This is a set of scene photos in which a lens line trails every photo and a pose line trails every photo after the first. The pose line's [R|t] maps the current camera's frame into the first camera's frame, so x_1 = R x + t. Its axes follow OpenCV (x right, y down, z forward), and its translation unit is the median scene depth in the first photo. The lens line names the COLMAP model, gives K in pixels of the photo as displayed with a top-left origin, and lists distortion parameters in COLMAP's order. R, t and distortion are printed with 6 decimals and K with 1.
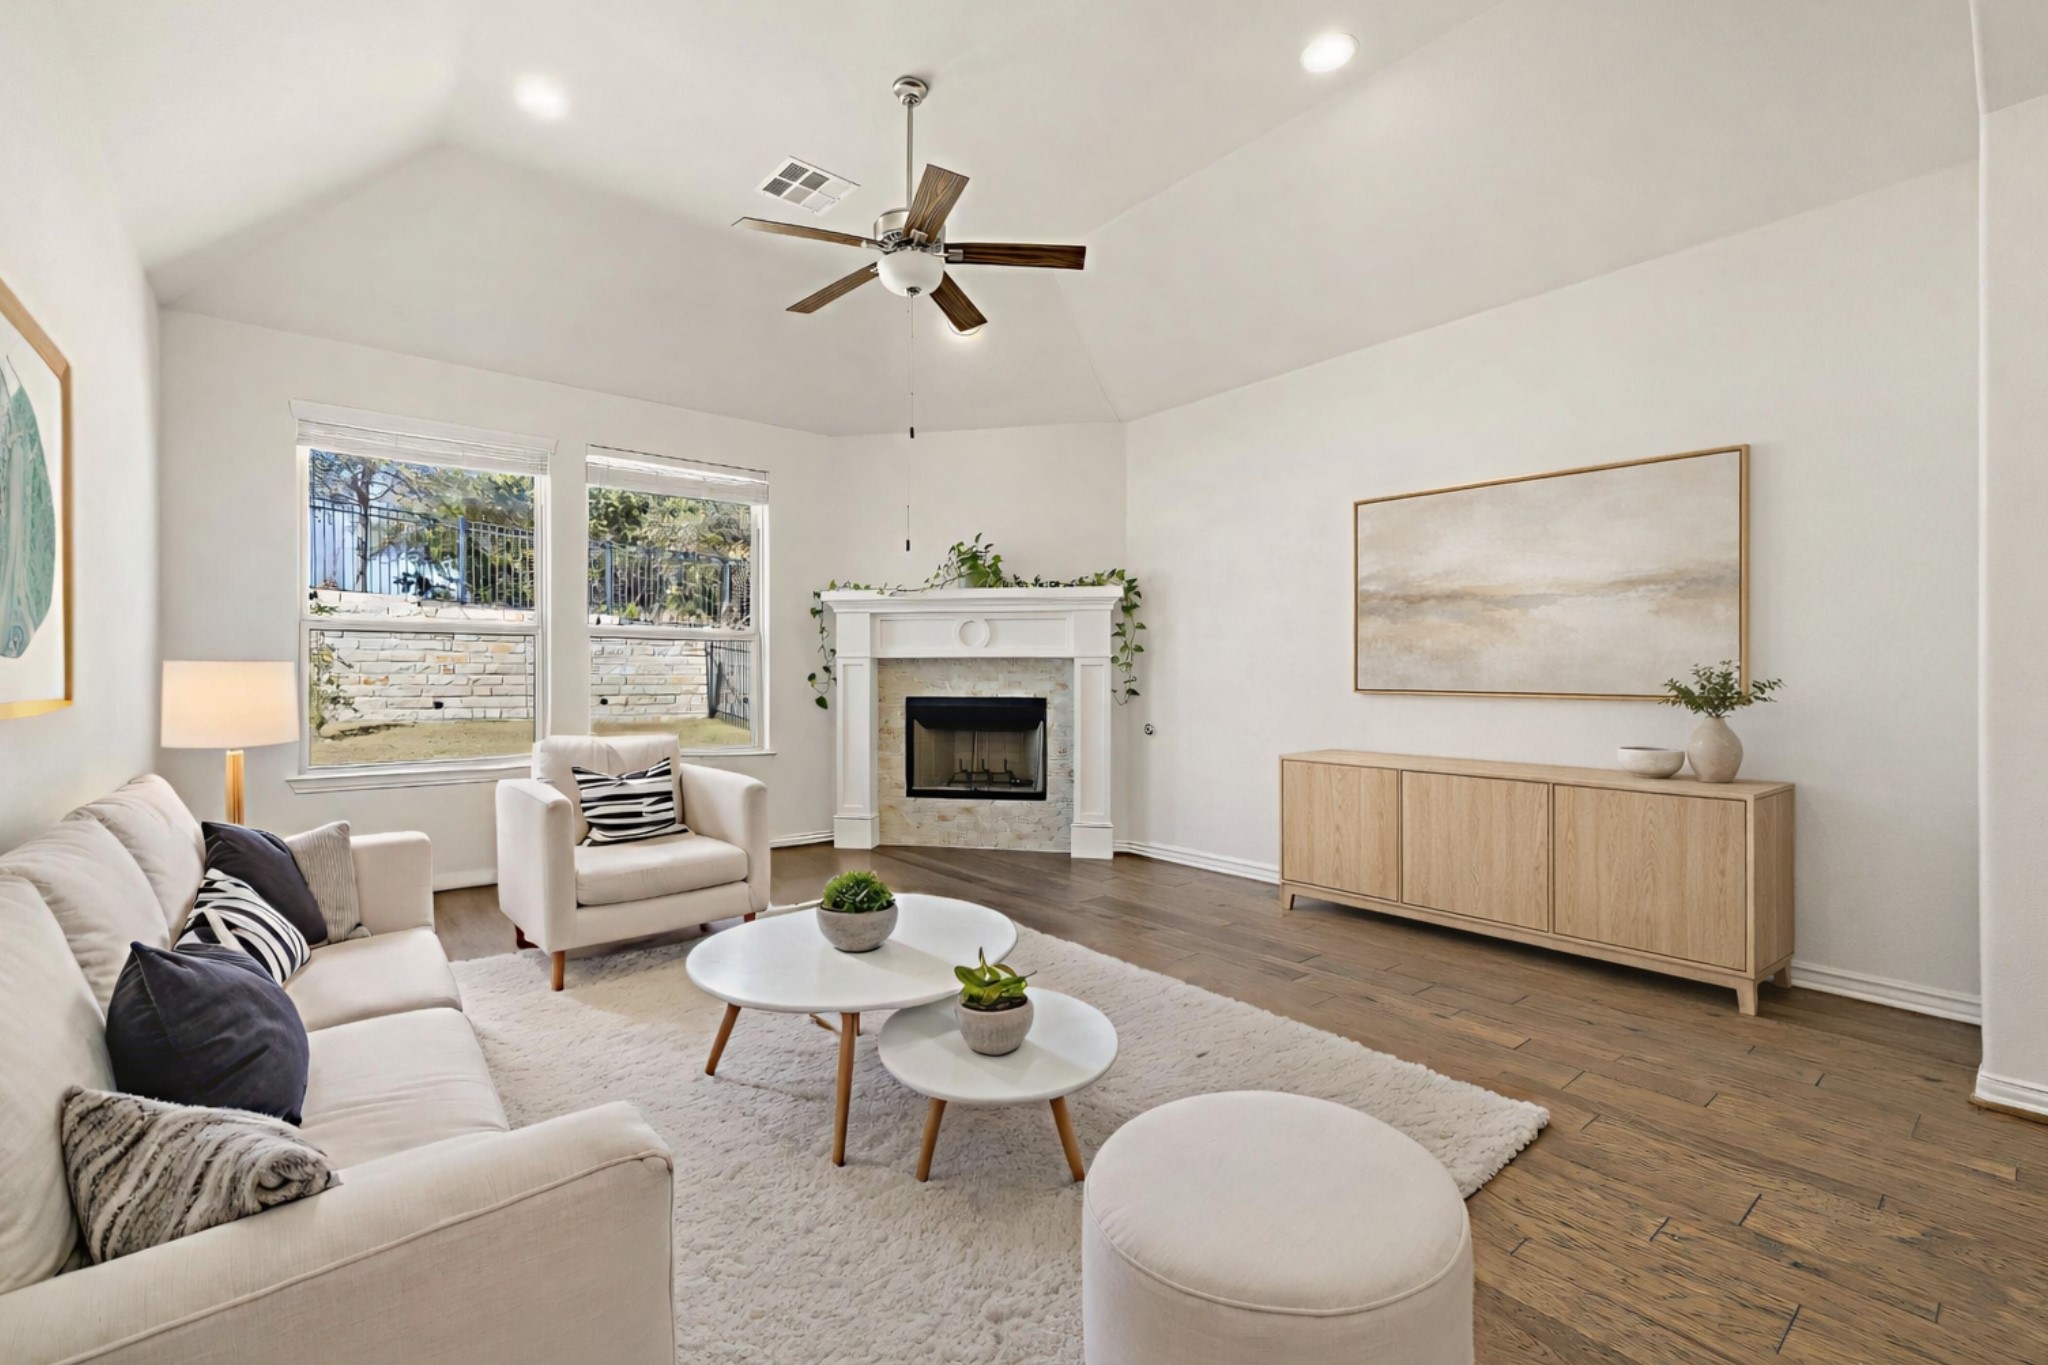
lens RADIAL K [[878.2, 0, 982.2], [0, 878.2, 677.9], [0, 0, 1]] dist [0.000107, 0.000025]
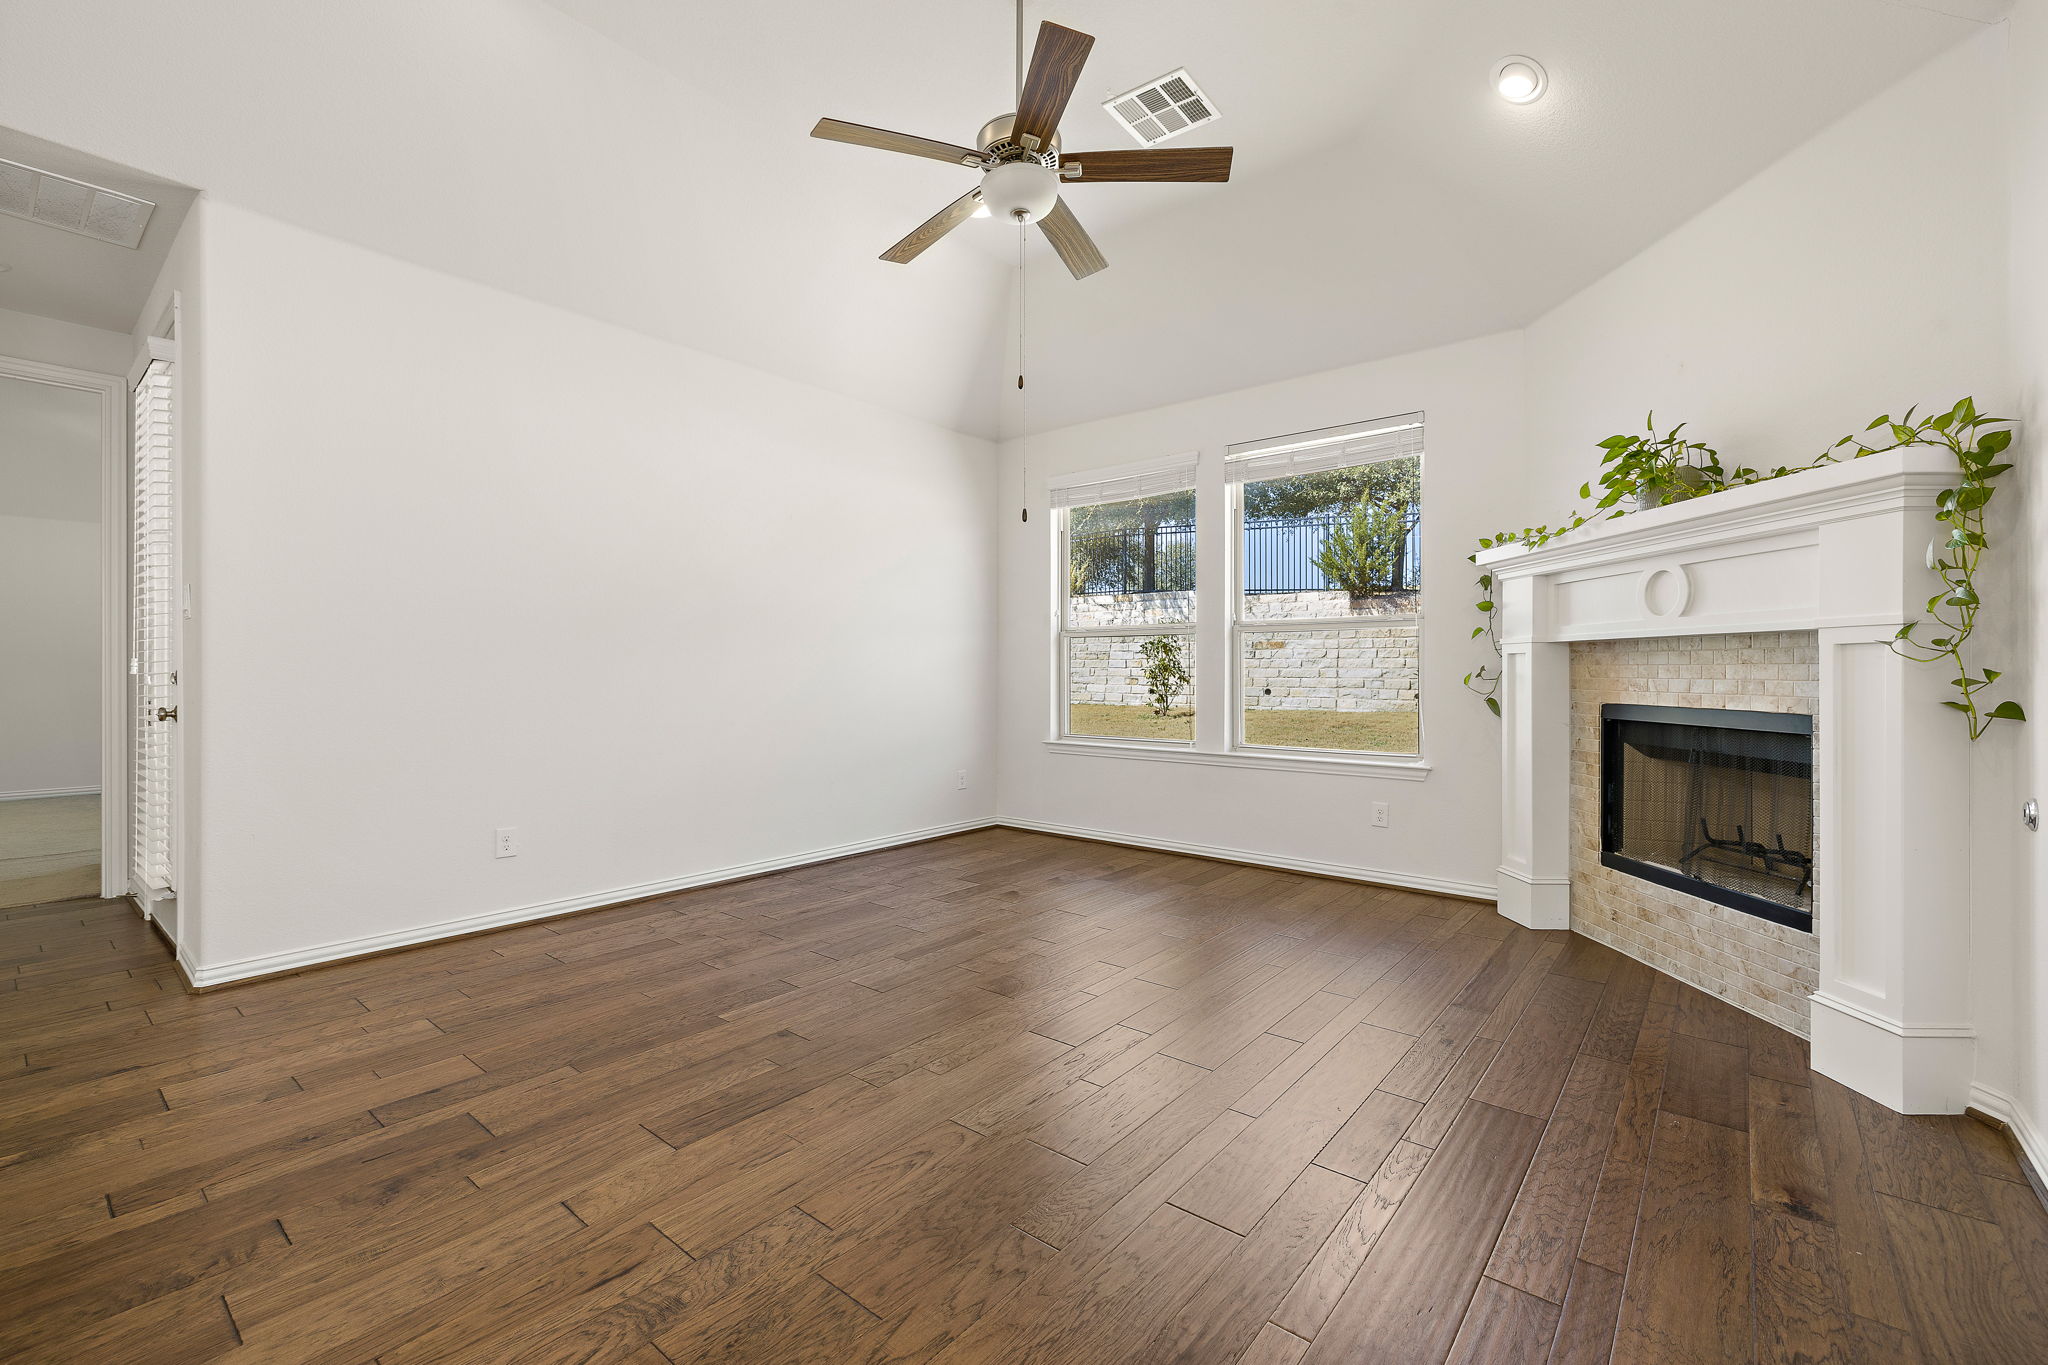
lens RADIAL K [[861.5, 0, 1017.5], [0, 861.5, 674.5], [0, 0, 1]] dist [0.000710, 0.000192]
pose [[0.216198, 0.005626, -0.976333, 0.430557], [-0.000814, 0.999984, 0.005582, -0.001531], [0.976349, -0.000412, 0.216199, 0.483014]]
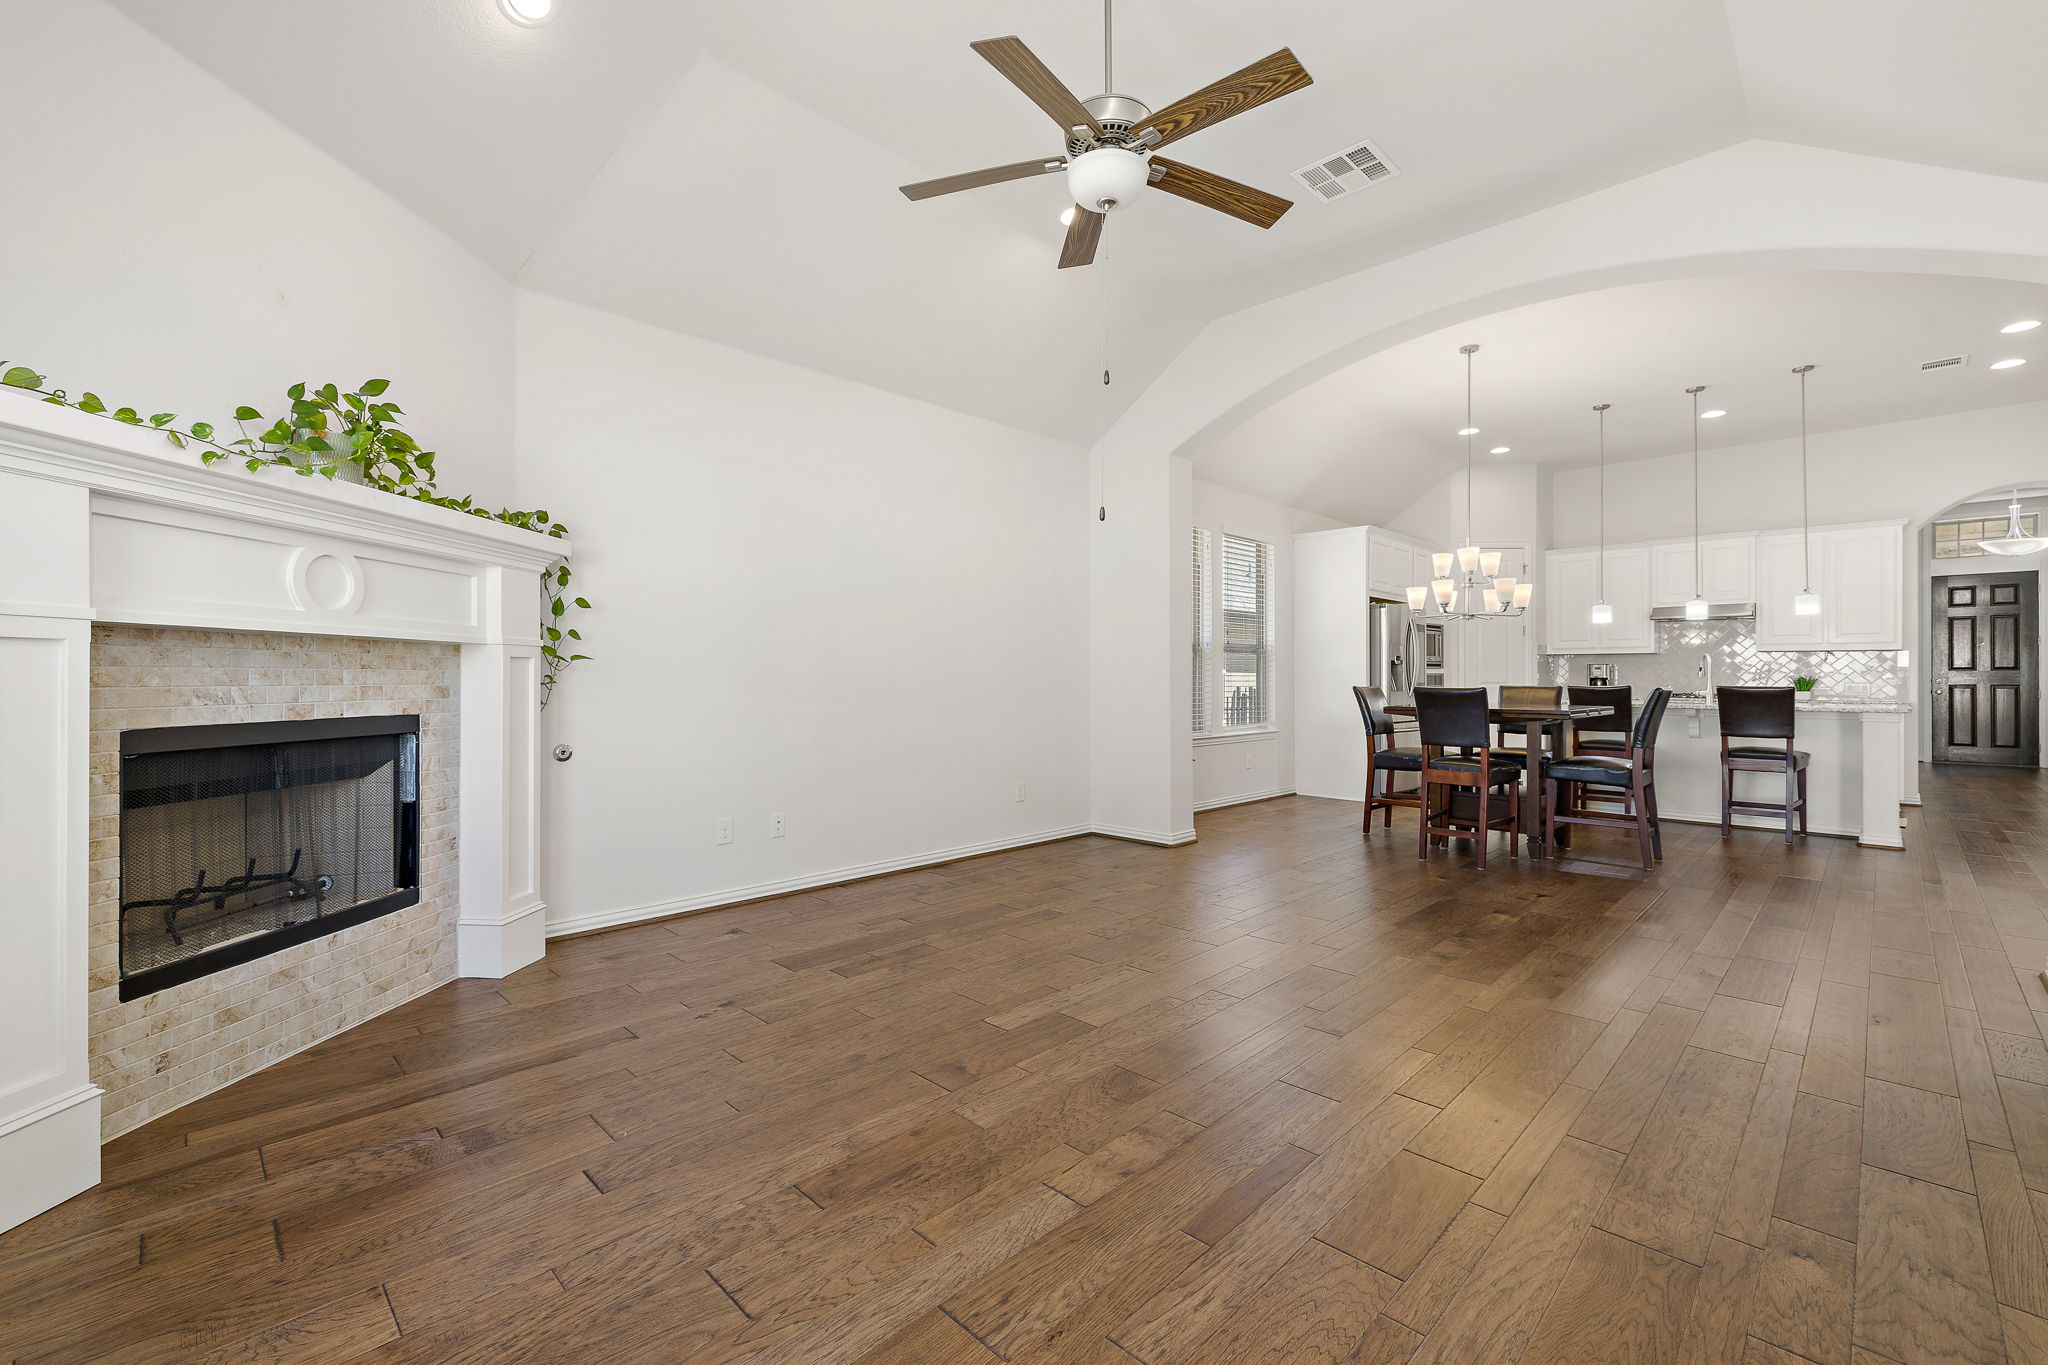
lens RADIAL K [[861.5, 0, 1017.5], [0, 861.5, 674.5], [0, 0, 1]] dist [0.000710, 0.000192]
pose [[-0.122224, 0.002434, 0.992499, -0.507067], [-0.001939, 0.999994, -0.002692, -0.001492], [-0.992501, -0.002254, -0.122219, 0.695816]]
